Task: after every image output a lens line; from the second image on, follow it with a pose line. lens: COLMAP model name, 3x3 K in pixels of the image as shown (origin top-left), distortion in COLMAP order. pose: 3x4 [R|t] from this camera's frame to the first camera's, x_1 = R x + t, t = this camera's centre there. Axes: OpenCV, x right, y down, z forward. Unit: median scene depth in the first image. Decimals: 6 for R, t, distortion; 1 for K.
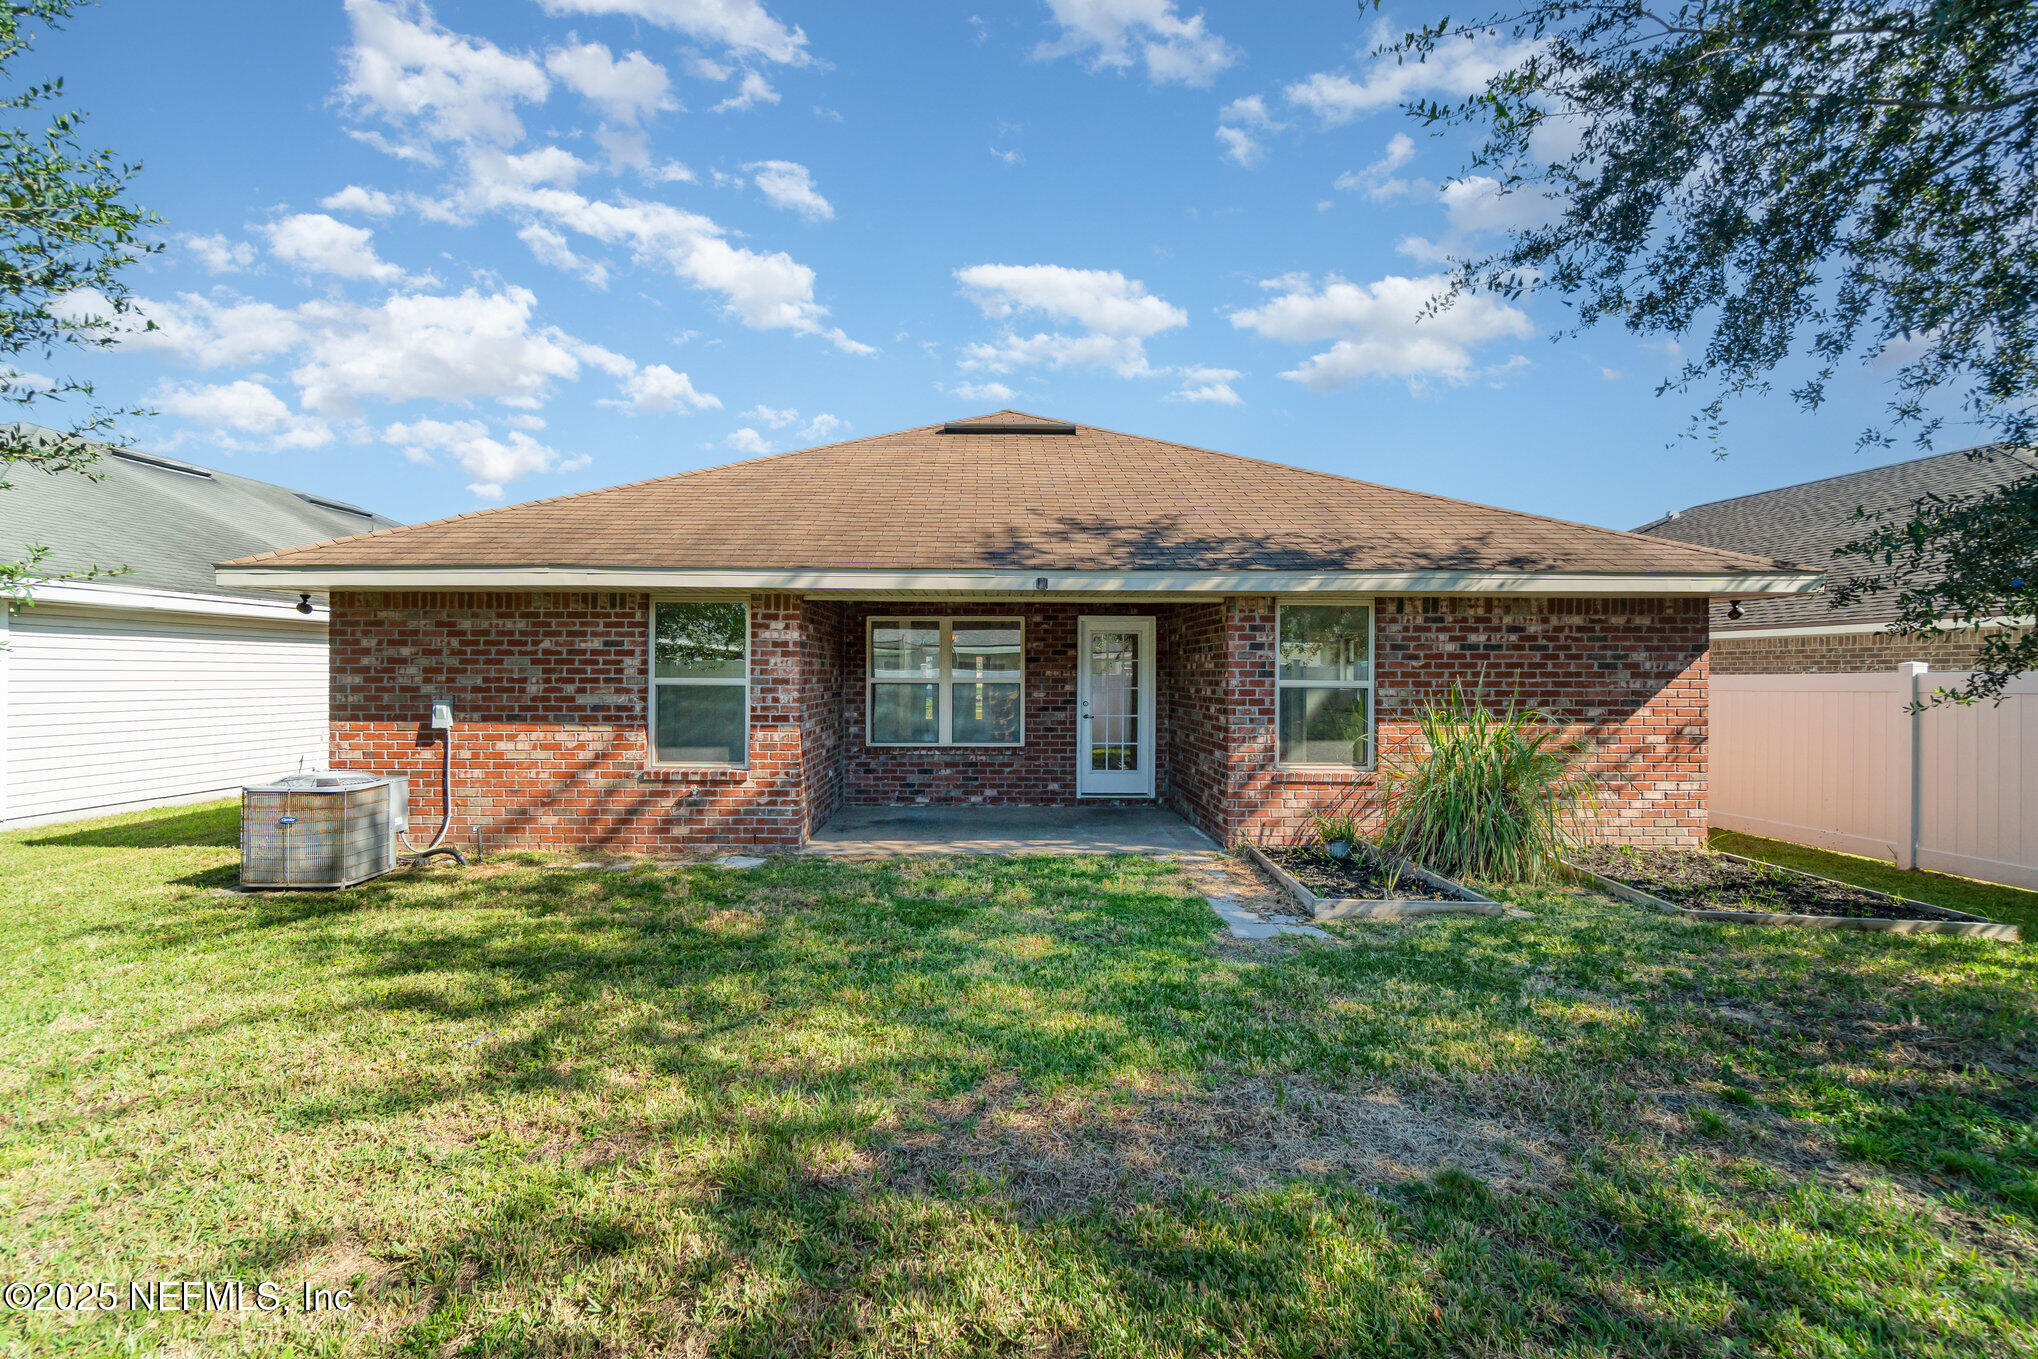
lens RADIAL K [[881.0, 0, 1003.2], [0, 881.0, 683.4], [0, 0, 1]] dist [-0.006544, 0.000770]
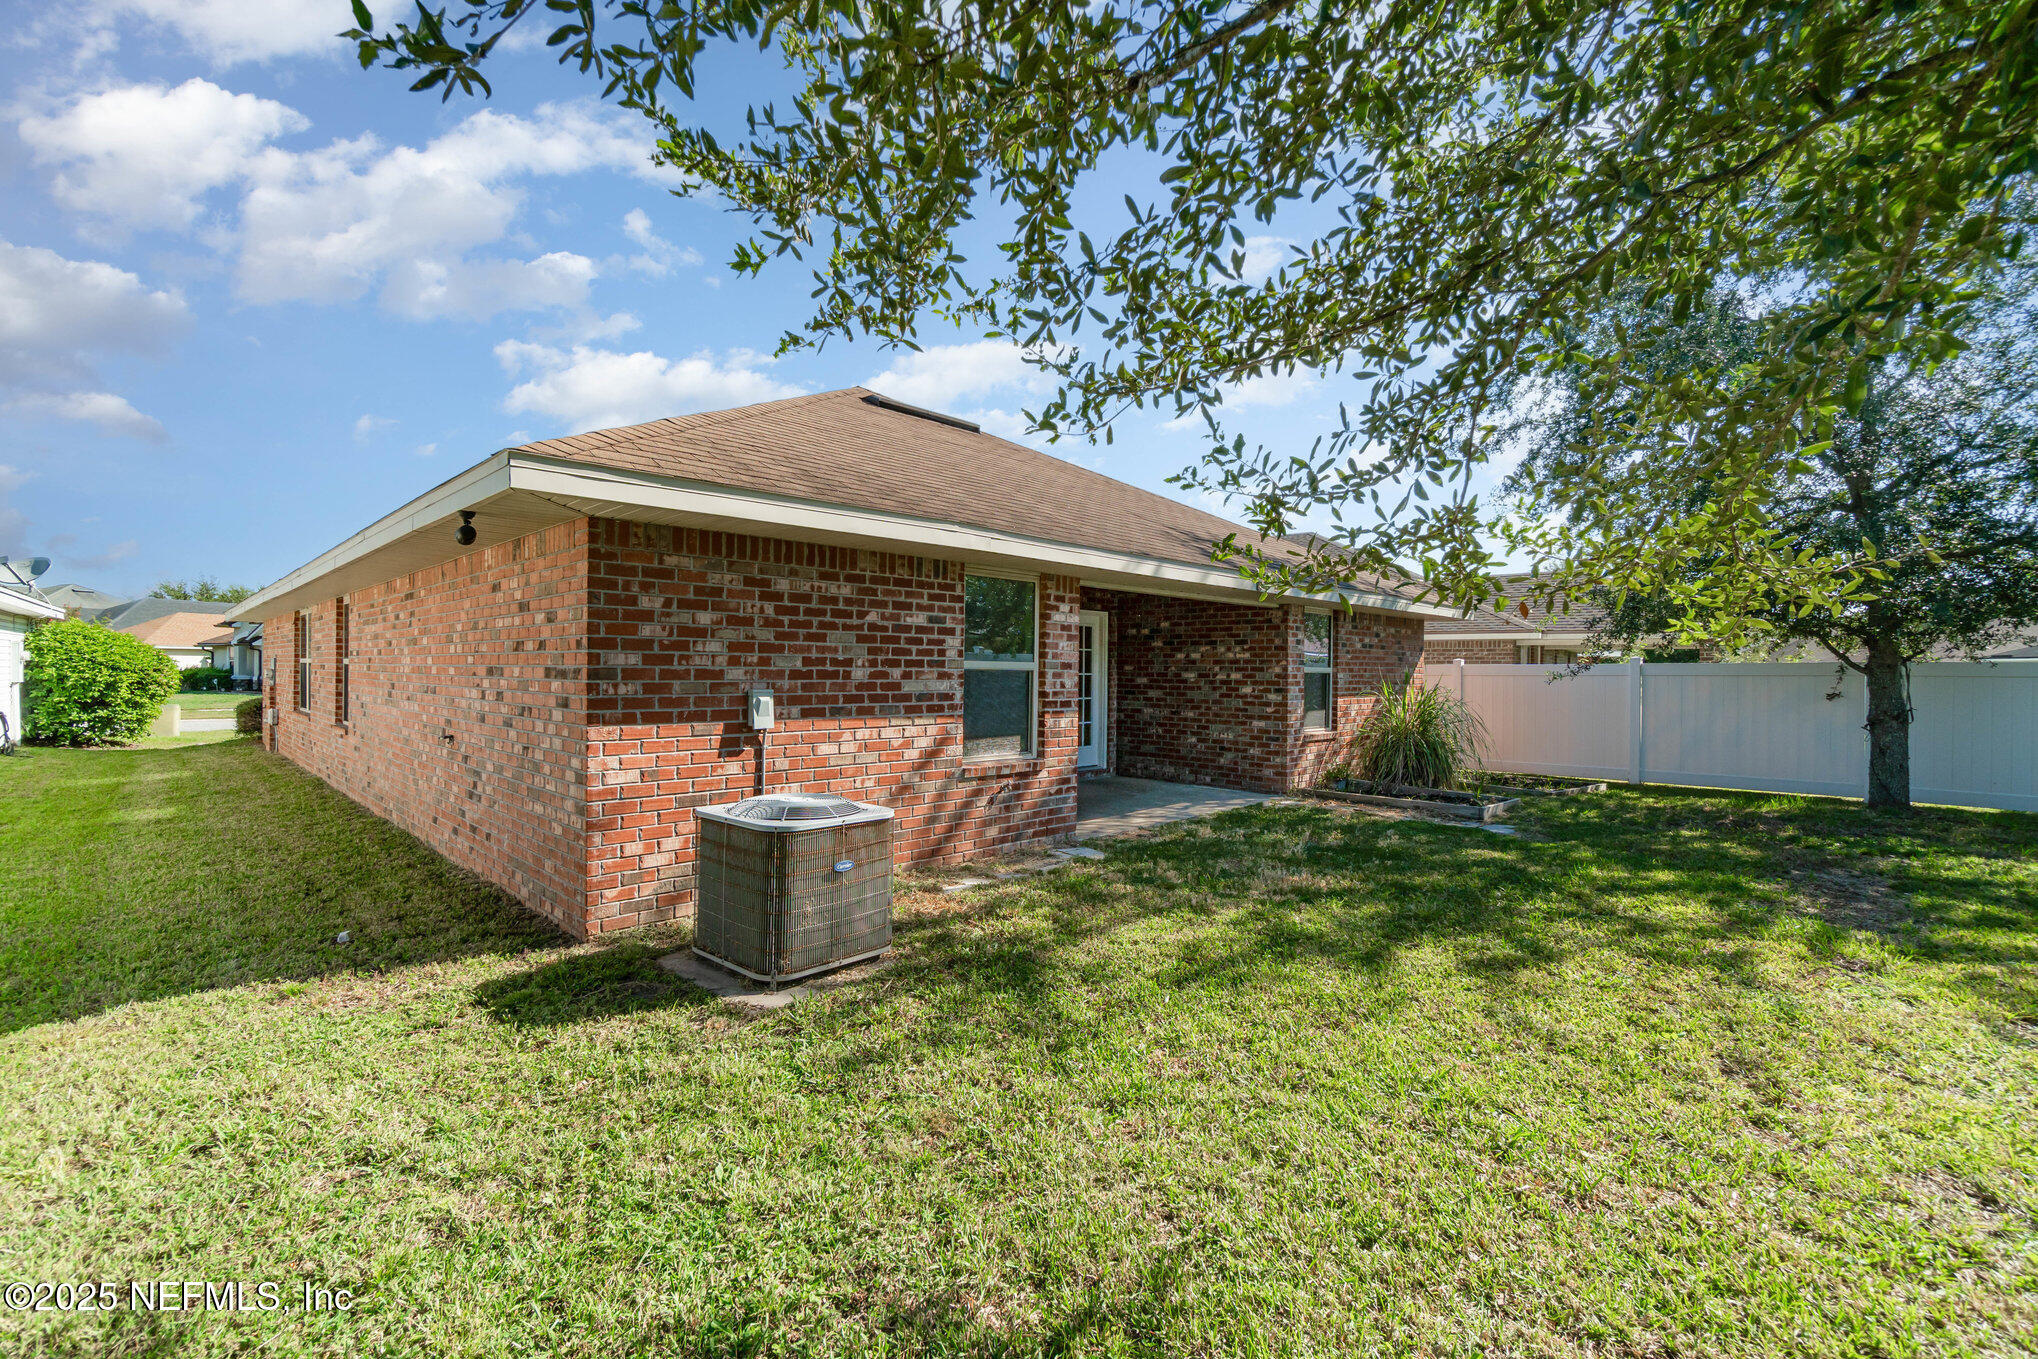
lens RADIAL K [[881.0, 0, 1010.2], [0, 881.0, 670.6], [0, 0, 1]] dist [-0.006544, 0.000770]
pose [[0.714494, 0.001975, 0.699639, -0.978431], [-0.000043, 0.999996, -0.002779, 0.005743], [-0.699642, 0.001955, 0.714491, 0.347420]]
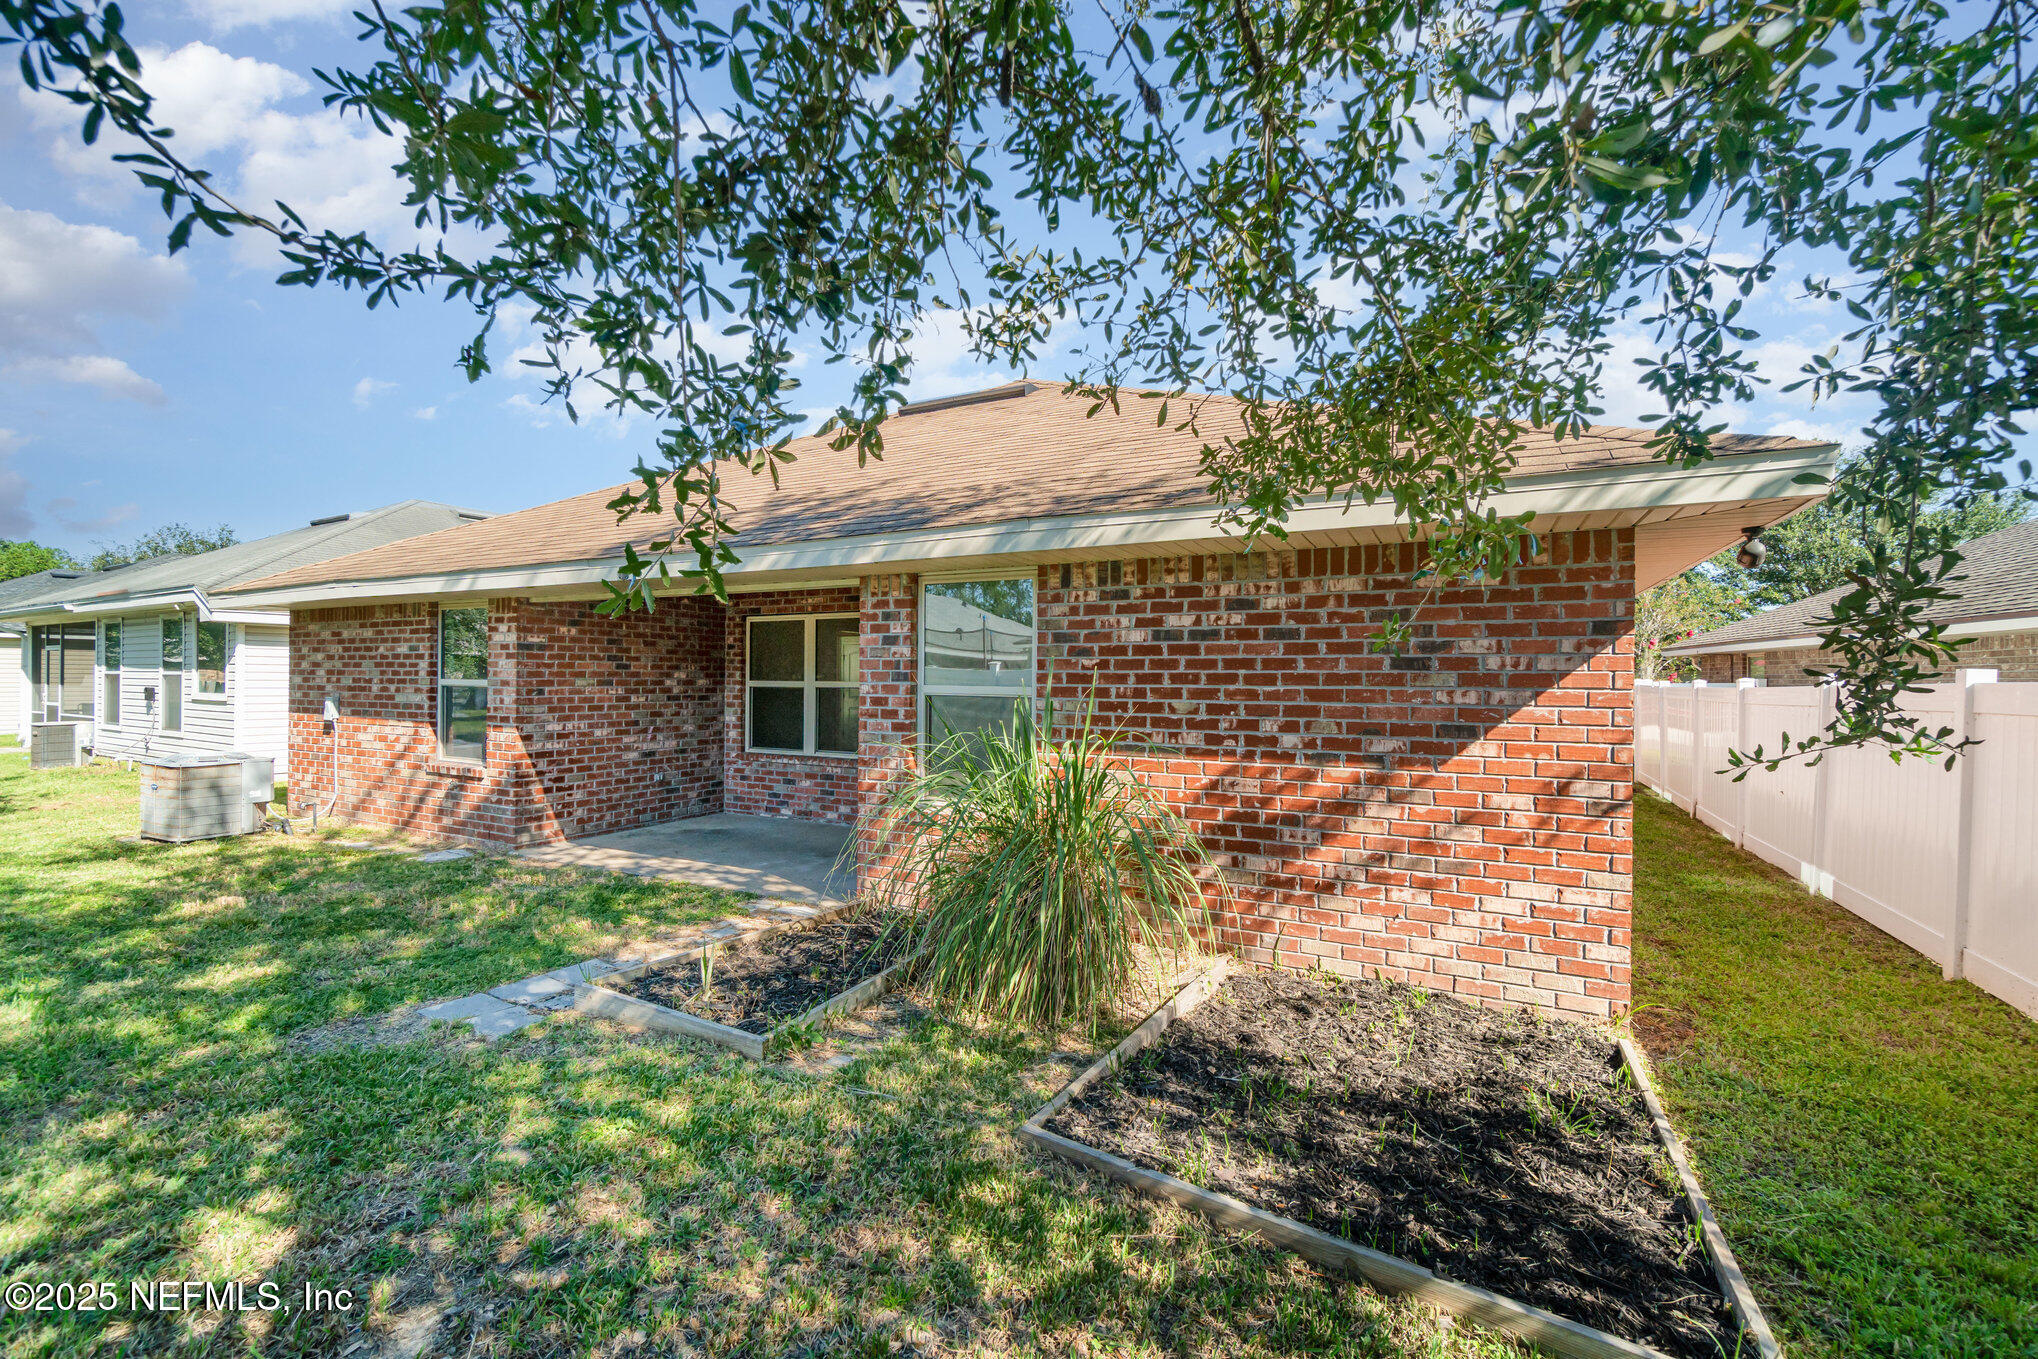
lens RADIAL K [[881.0, 0, 1006.7], [0, 881.0, 683.0], [0, 0, 1]] dist [-0.006544, 0.000770]
pose [[0.871158, 0.005430, -0.490973, 0.757455], [-0.009237, 0.999943, -0.005329, -0.002196], [0.490916, 0.009177, 0.871158, 0.396105]]
